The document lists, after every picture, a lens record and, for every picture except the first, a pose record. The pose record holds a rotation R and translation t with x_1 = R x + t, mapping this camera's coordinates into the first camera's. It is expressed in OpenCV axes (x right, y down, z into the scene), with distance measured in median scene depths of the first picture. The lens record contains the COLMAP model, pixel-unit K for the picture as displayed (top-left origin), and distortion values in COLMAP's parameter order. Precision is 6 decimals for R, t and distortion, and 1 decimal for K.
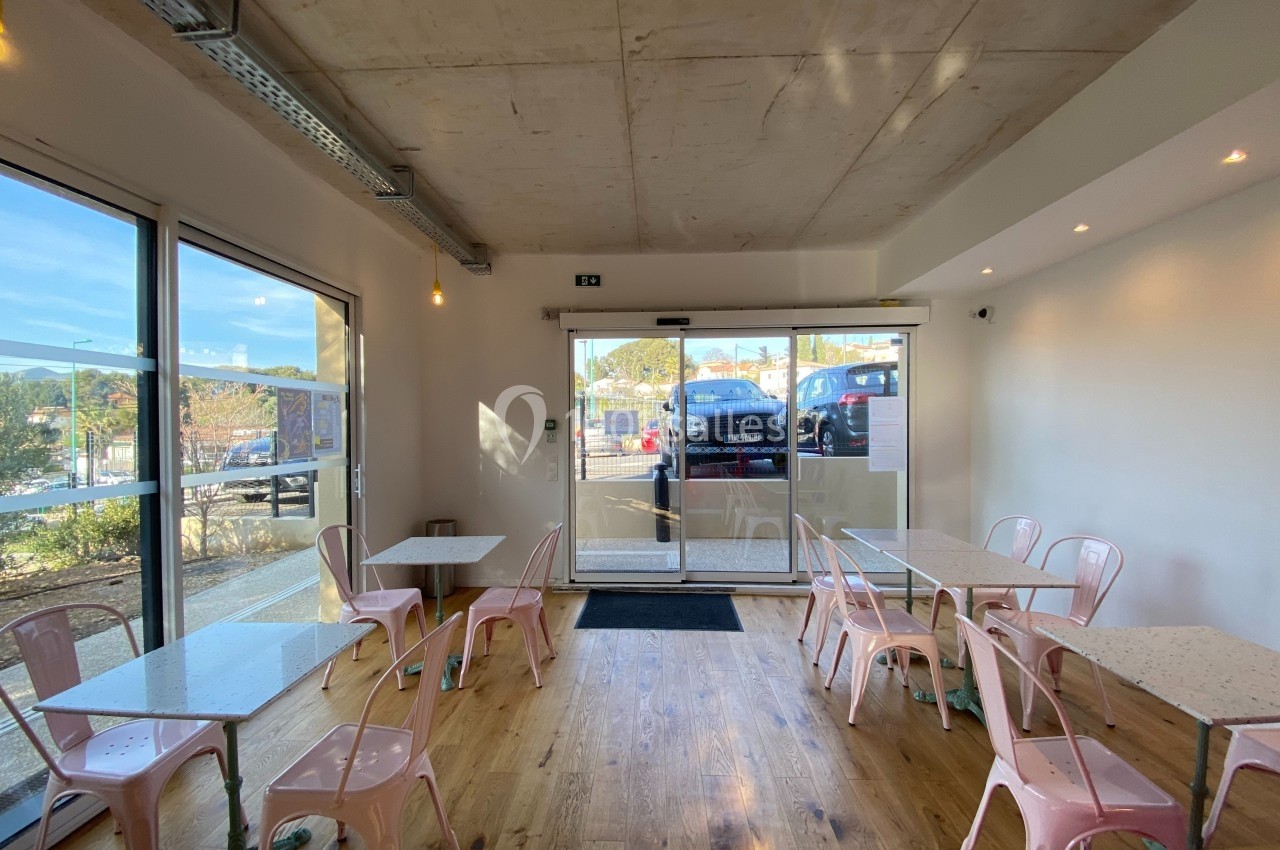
lens RADIAL K [[521.6, 0, 634.7], [0, 521.6, 428.6], [0, 0, 1]] dist [-0.000575, -0.000649]
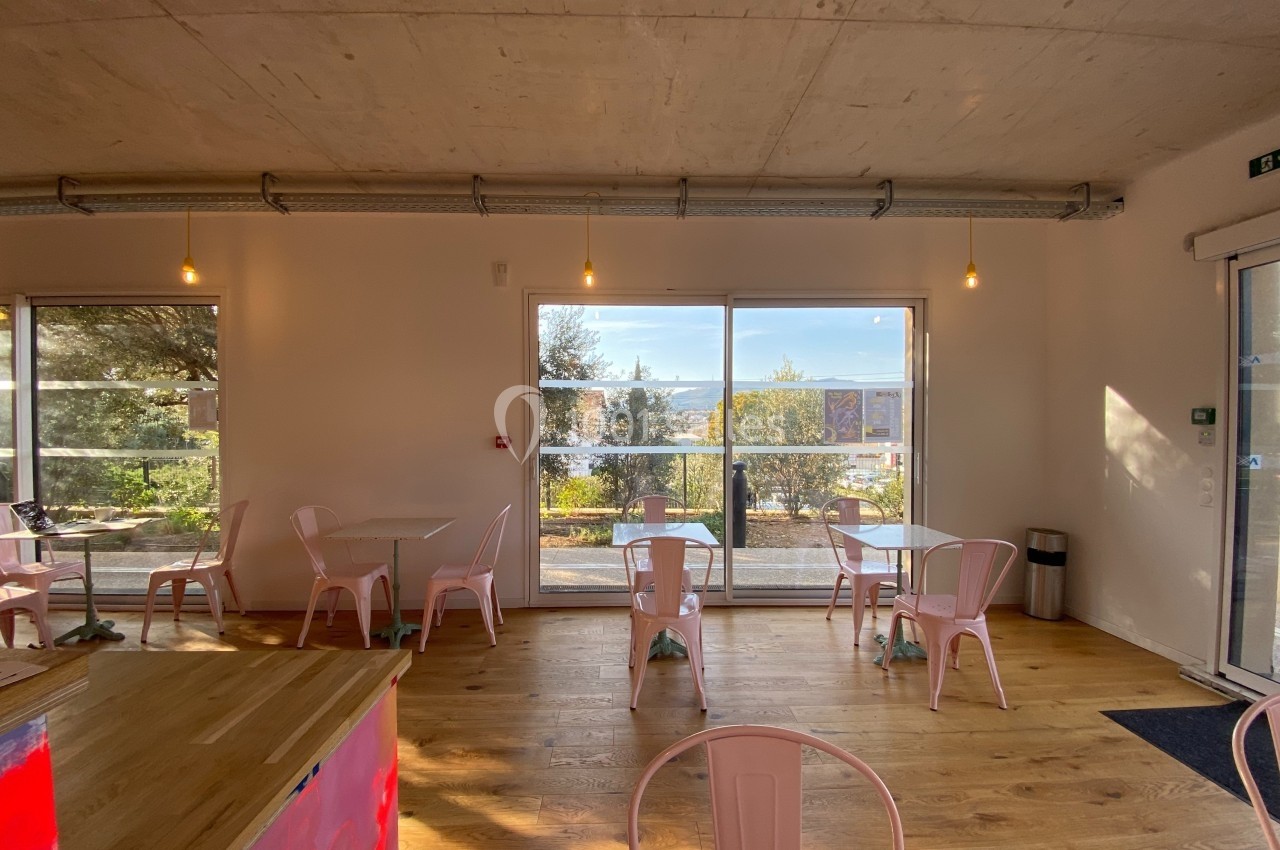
lens RADIAL K [[521.6, 0, 634.7], [0, 521.6, 428.6], [0, 0, 1]] dist [-0.000575, -0.000649]
pose [[0.069241, 0.020382, -0.997392, 0.510956], [-0.008874, 0.999764, 0.019814, 0.001023], [0.997560, 0.007479, 0.069405, 0.328837]]
